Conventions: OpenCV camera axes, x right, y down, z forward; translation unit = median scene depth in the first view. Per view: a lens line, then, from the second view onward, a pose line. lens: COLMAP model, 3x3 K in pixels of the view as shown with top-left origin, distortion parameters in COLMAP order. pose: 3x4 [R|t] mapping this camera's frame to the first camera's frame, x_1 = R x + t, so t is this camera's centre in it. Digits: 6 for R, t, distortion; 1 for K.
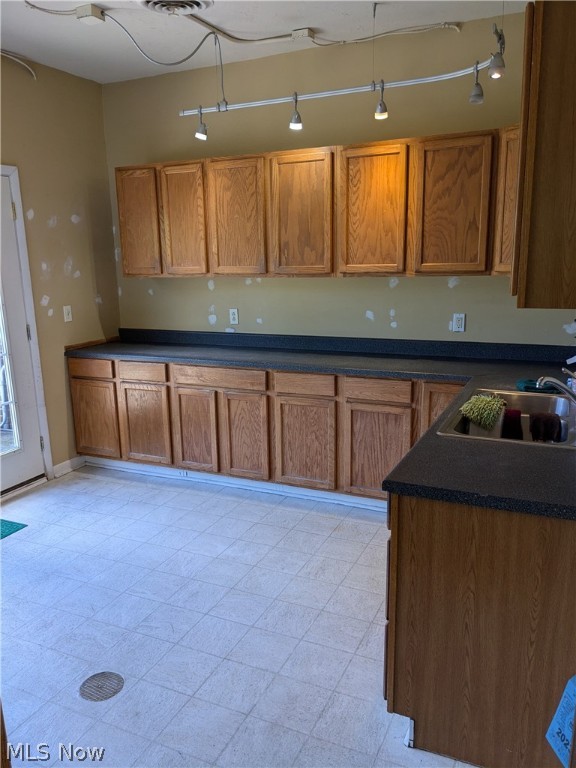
lens RADIAL K [[608.4, 0, 278.5], [0, 608.4, 383.7], [0, 0, 1]] dist [0.098855, -0.176148]
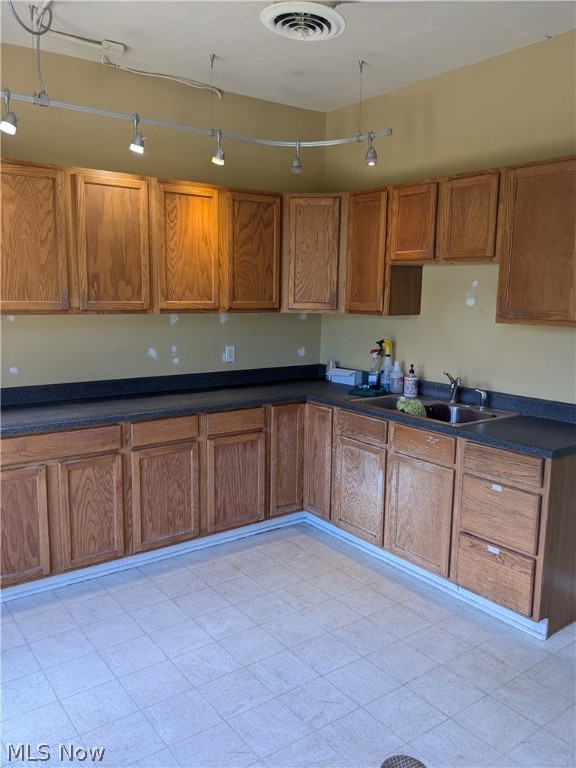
lens RADIAL K [[608.4, 0, 278.5], [0, 608.4, 383.7], [0, 0, 1]] dist [0.098855, -0.176148]
pose [[0.487162, -0.108055, 0.866601, -0.649508], [0.159956, 0.986569, 0.033094, -0.070924], [-0.858538, 0.122496, 0.497903, 0.390154]]
